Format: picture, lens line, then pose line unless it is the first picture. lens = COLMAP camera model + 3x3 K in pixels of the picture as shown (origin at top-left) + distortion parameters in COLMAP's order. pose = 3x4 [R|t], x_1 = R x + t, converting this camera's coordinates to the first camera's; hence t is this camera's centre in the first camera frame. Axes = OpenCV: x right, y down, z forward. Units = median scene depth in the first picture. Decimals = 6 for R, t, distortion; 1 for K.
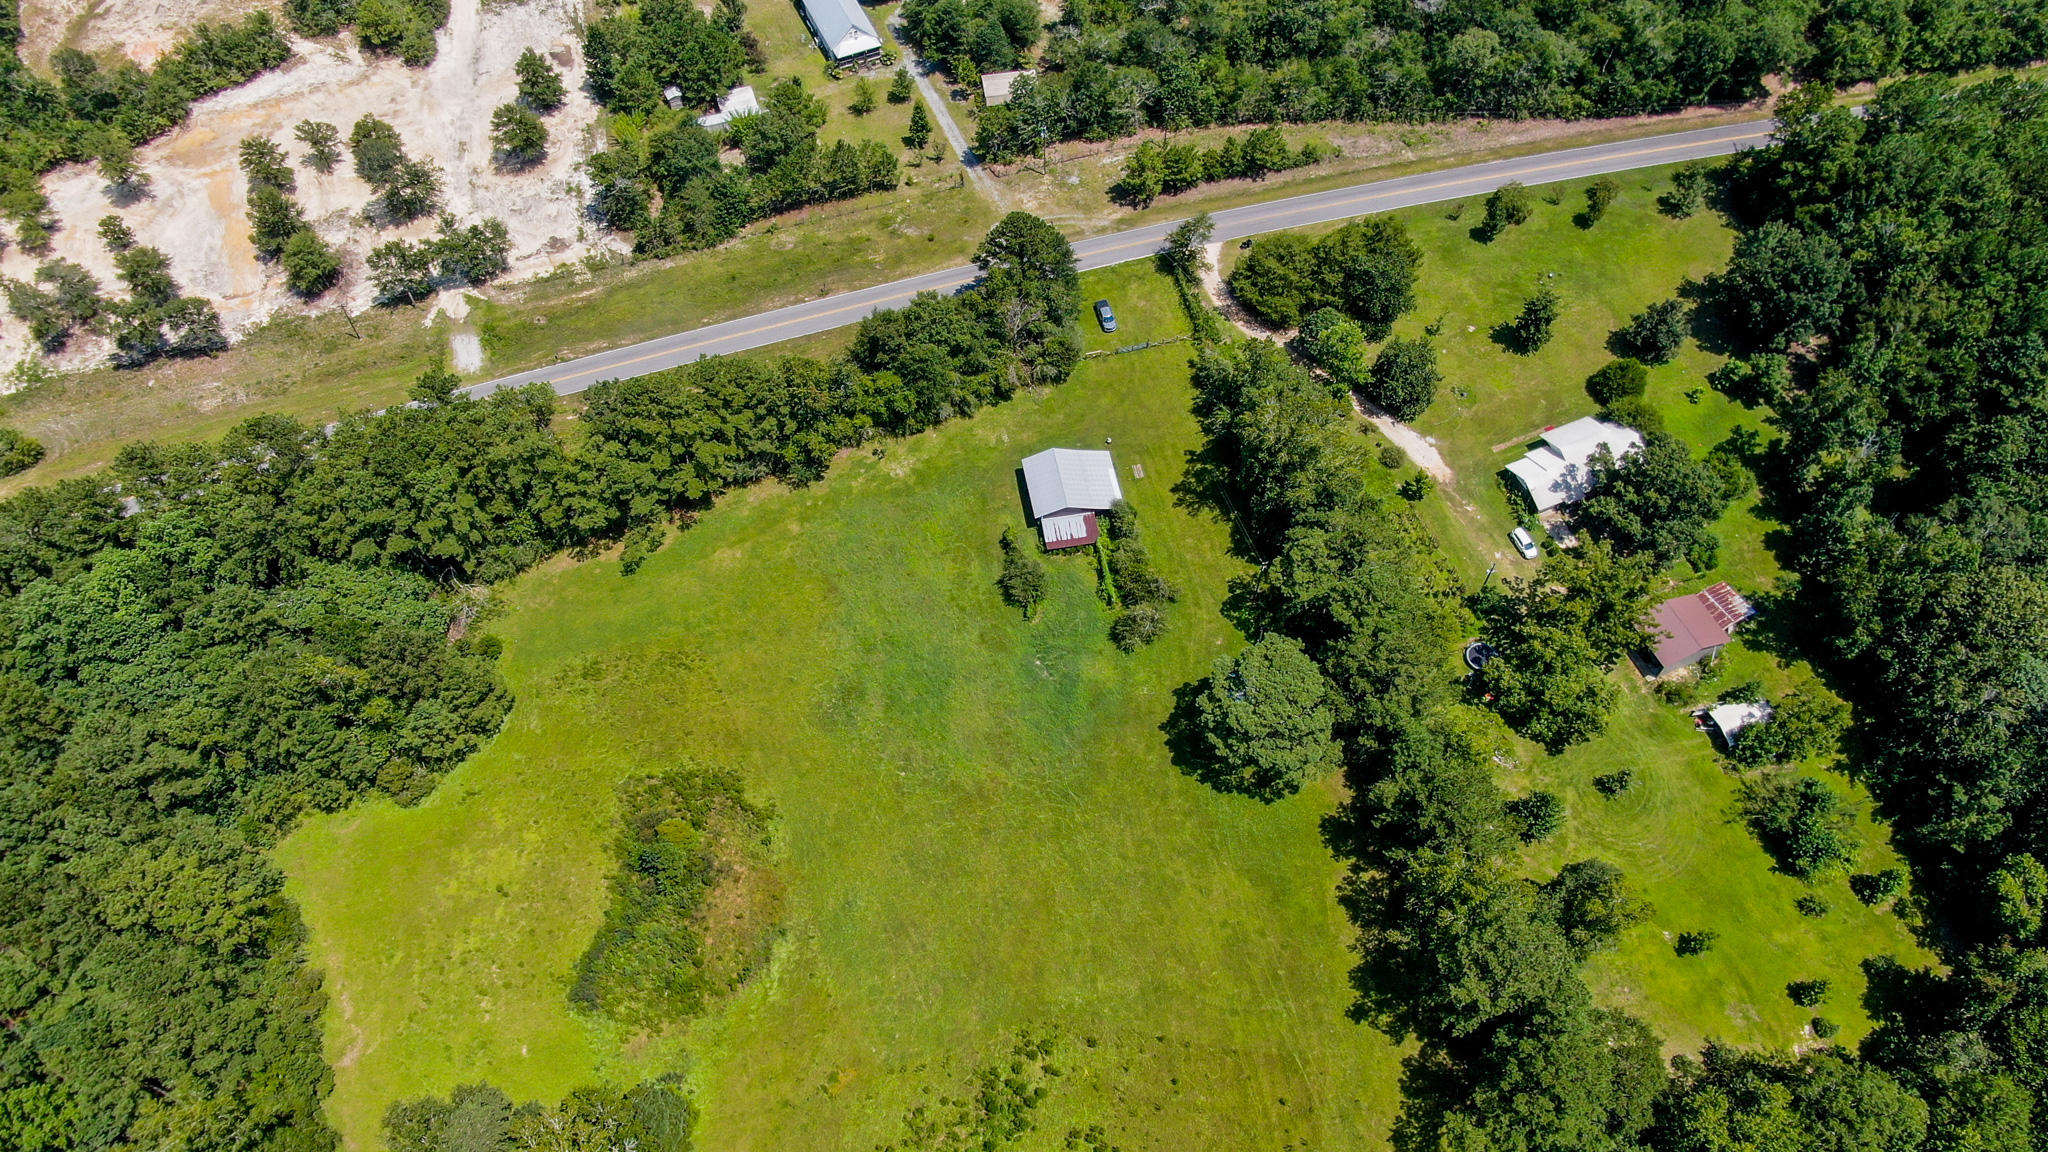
lens RADIAL K [[1516.0, 0, 1024.0], [0, 1516.0, 576.0], [0, 0, 1]] dist [-0.015912, 0.004627]
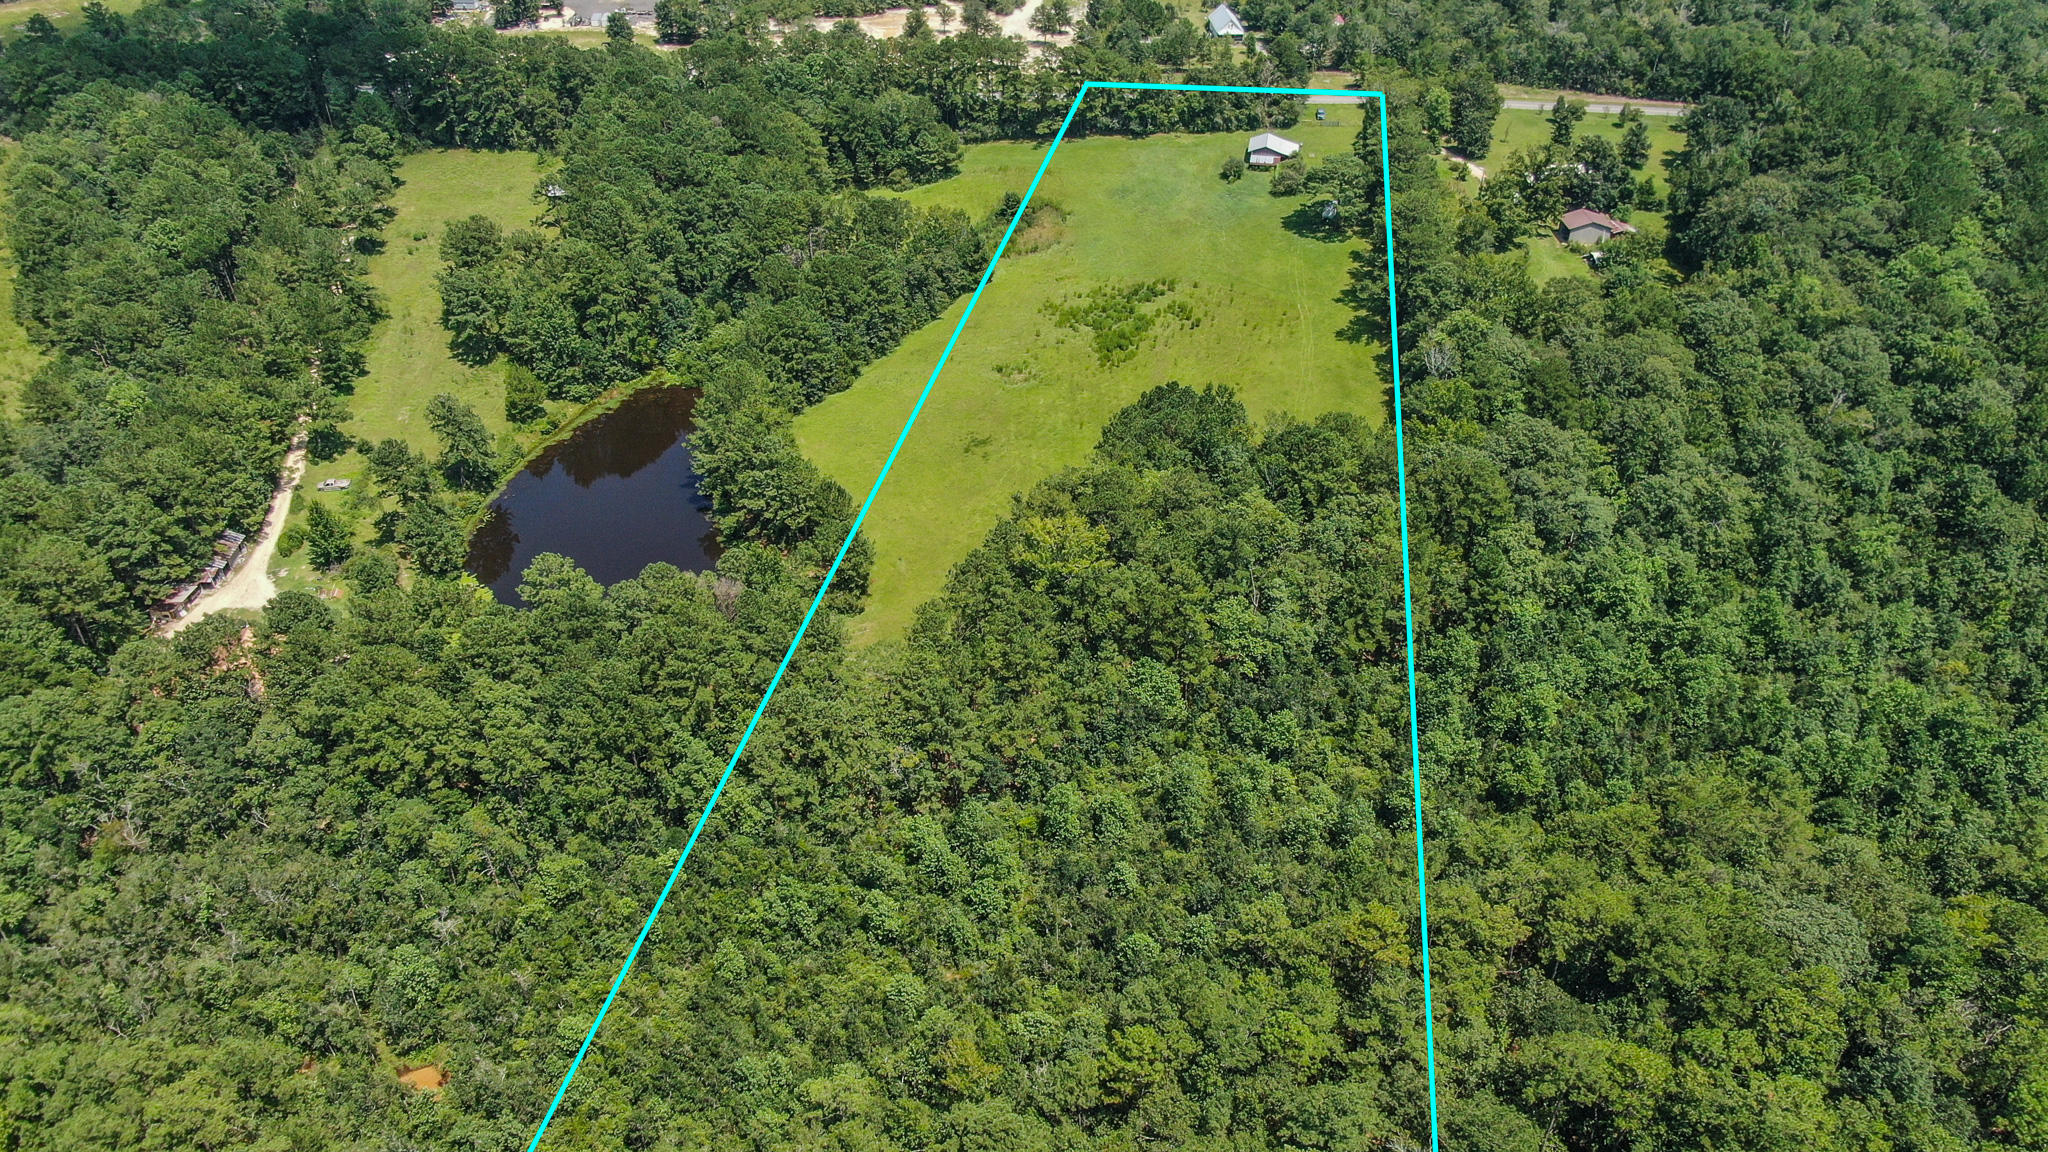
lens RADIAL K [[1516.0, 0, 1024.0], [0, 1516.0, 576.0], [0, 0, 1]] dist [-0.015912, 0.004627]
pose [[0.932723, 0.213195, -0.290818, 0.405631], [-0.306288, 0.894037, -0.326934, 1.129416], [0.190301, 0.394013, 0.899188, -0.519505]]
